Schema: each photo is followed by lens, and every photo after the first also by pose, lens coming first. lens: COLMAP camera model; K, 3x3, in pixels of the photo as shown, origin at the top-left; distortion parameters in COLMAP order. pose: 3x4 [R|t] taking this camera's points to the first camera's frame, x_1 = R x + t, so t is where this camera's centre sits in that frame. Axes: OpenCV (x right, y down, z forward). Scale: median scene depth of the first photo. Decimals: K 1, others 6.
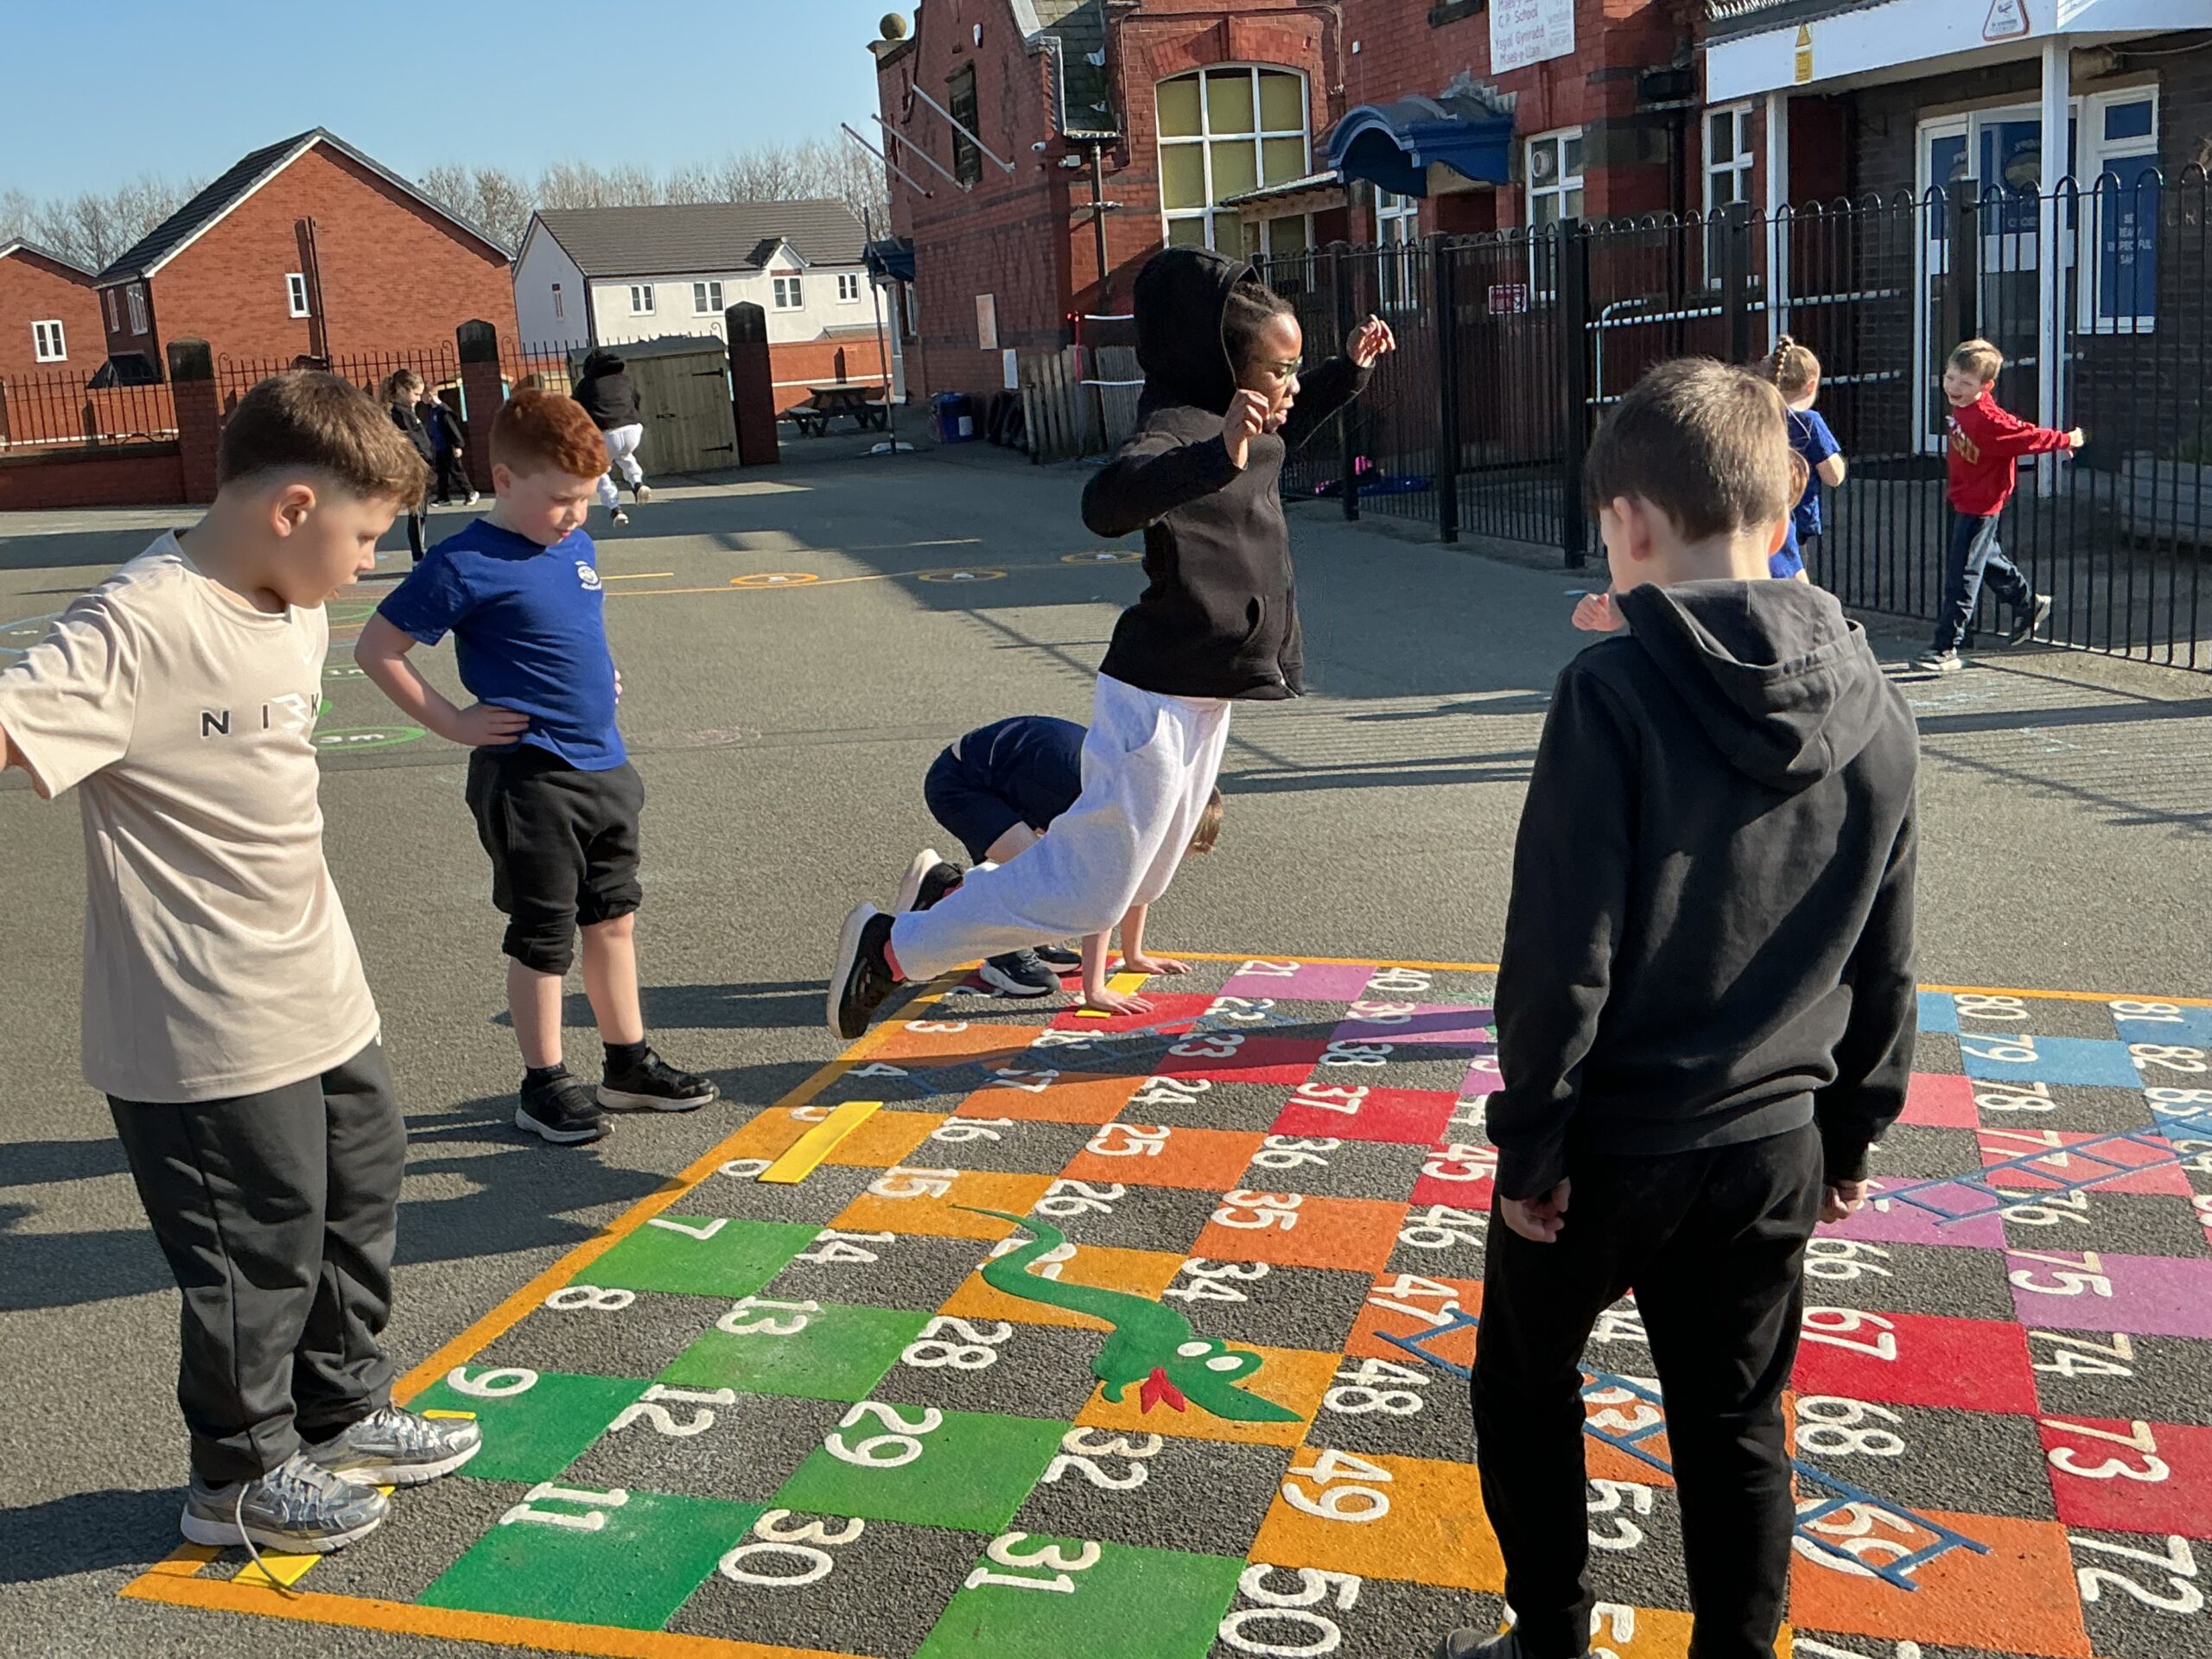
lens RADIAL K [[2519.3, 0, 1104.7], [0, 2519.3, 830.0], [0, 0, 1]] dist [0.014979, 0.000000]
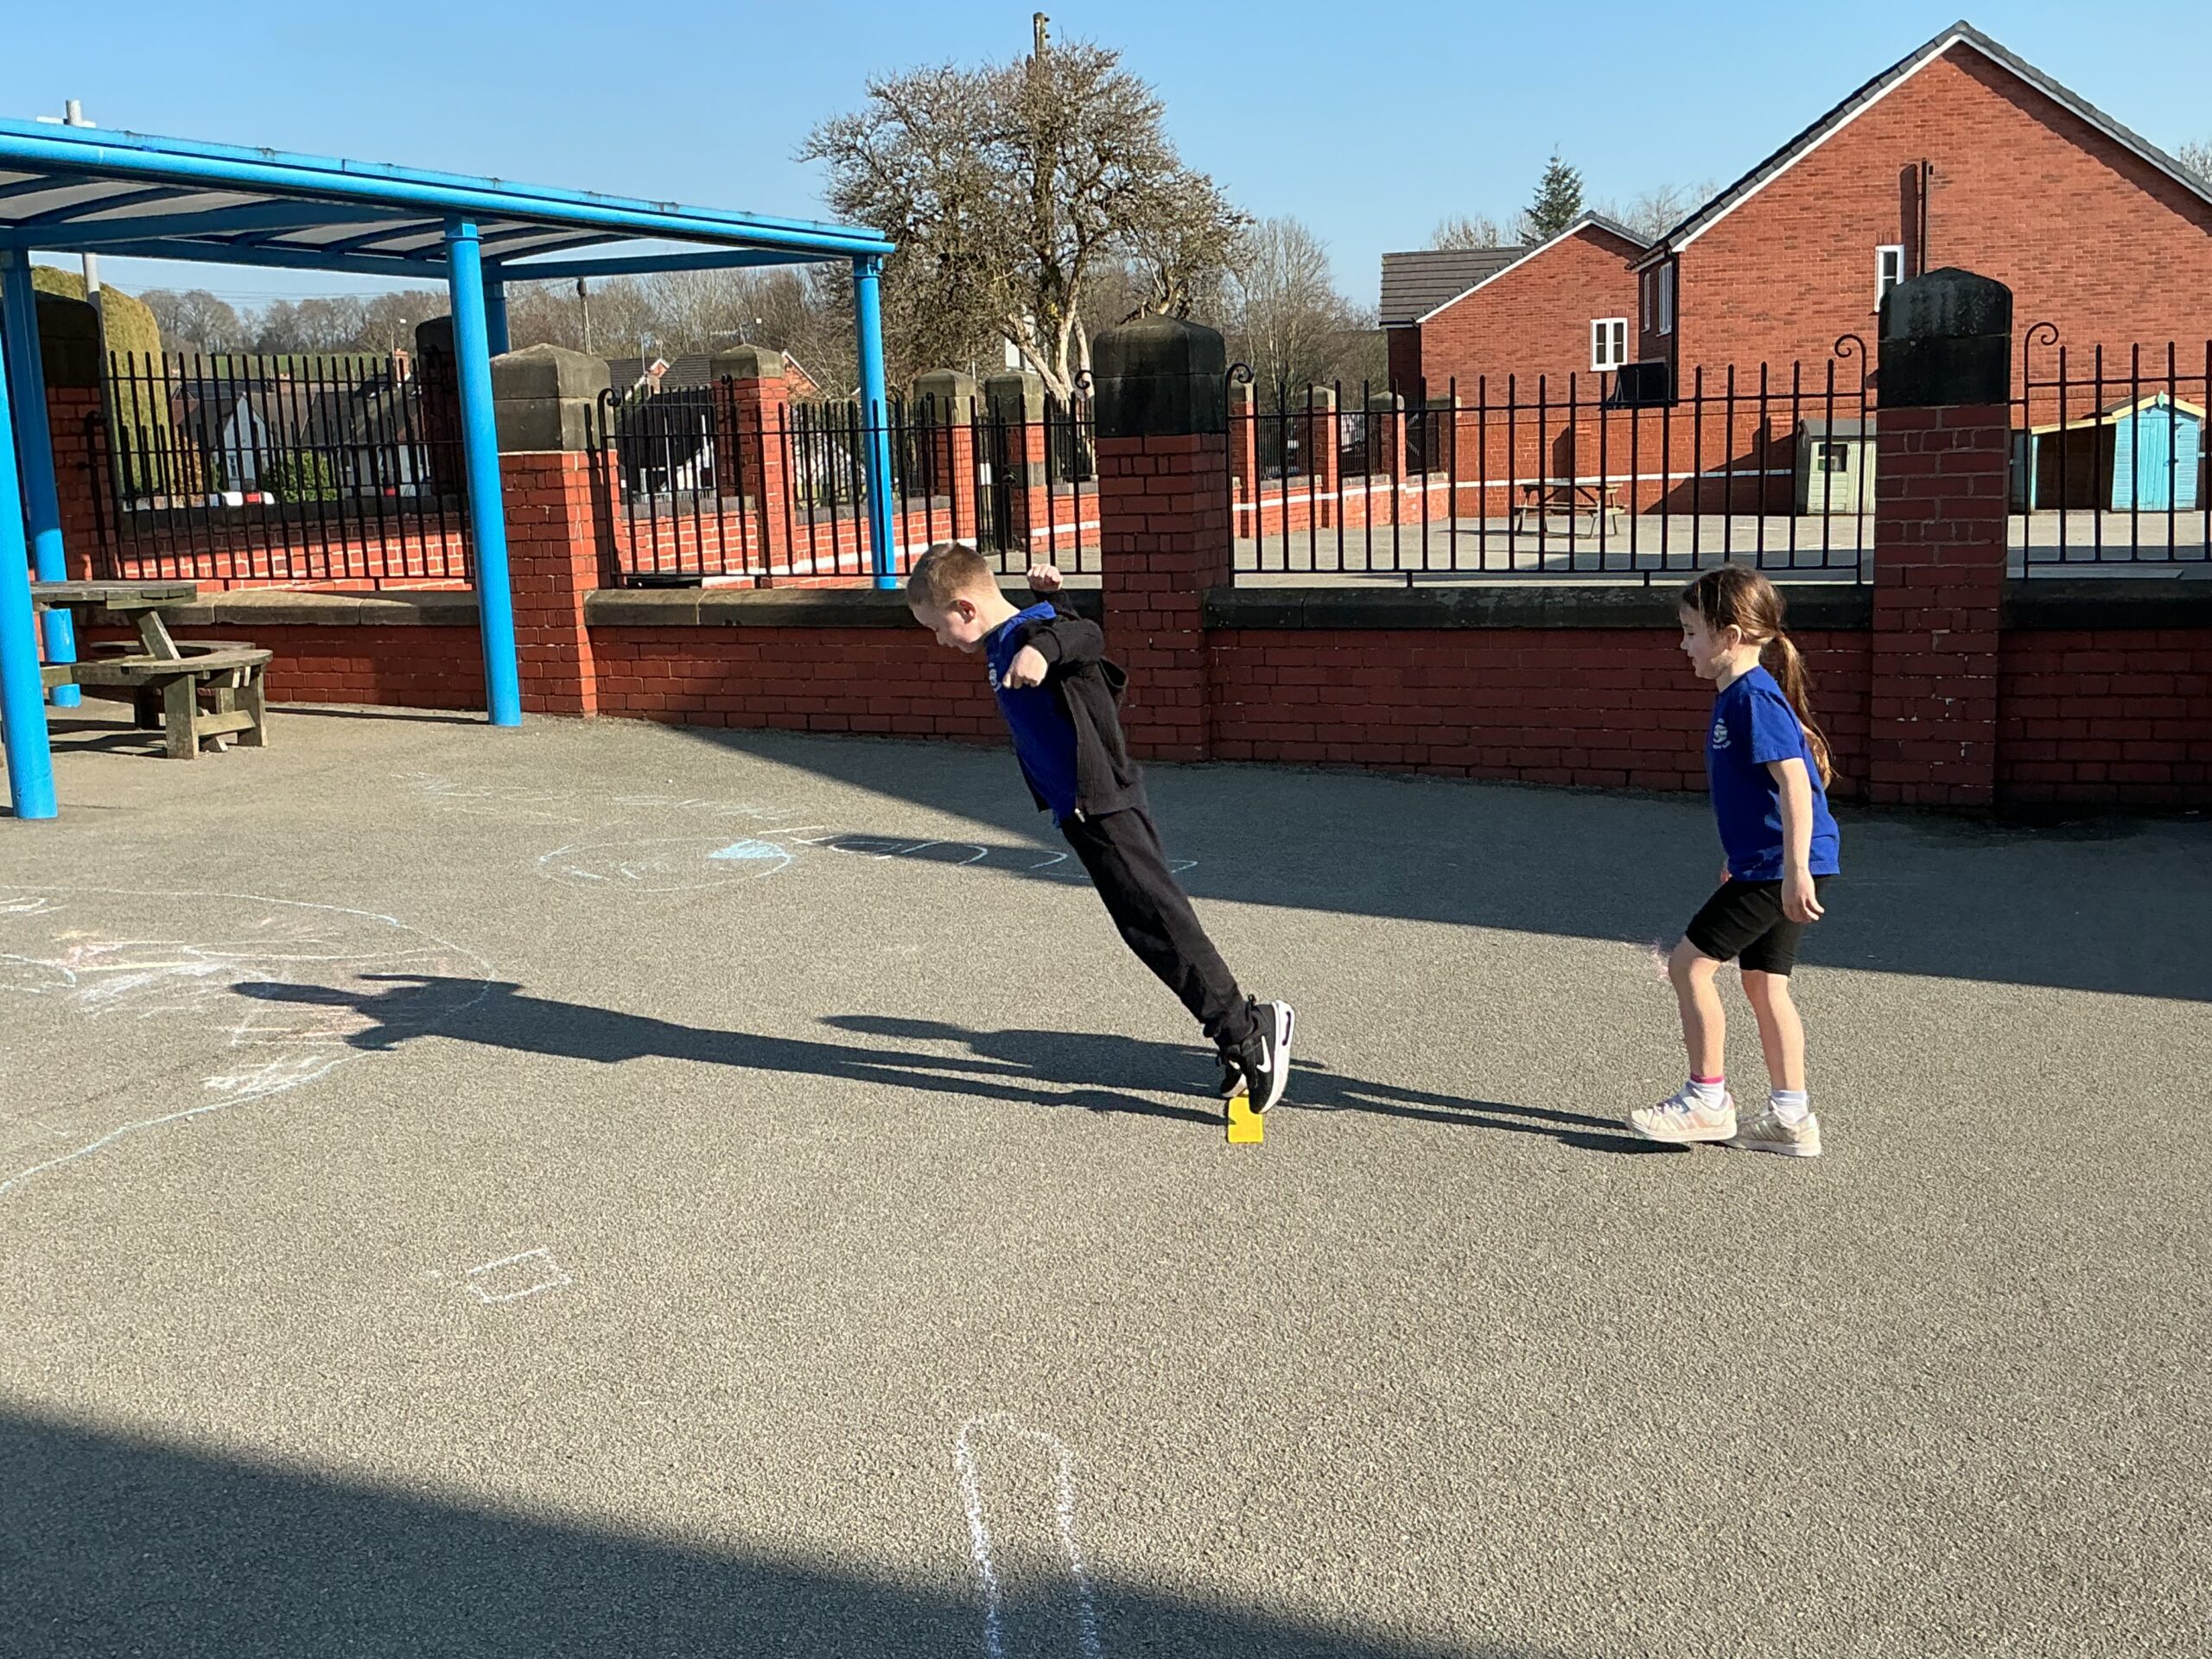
lens RADIAL K [[2519.3, 0, 1113.1], [0, 2519.3, 831.8], [0, 0, 1]] dist [0.014979, 0.000000]
pose [[0.788967, 0.130894, -0.600331, -0.062259], [-0.133080, 0.990256, 0.041014, -0.067112], [0.599850, 0.047533, 0.798699, 0.351515]]
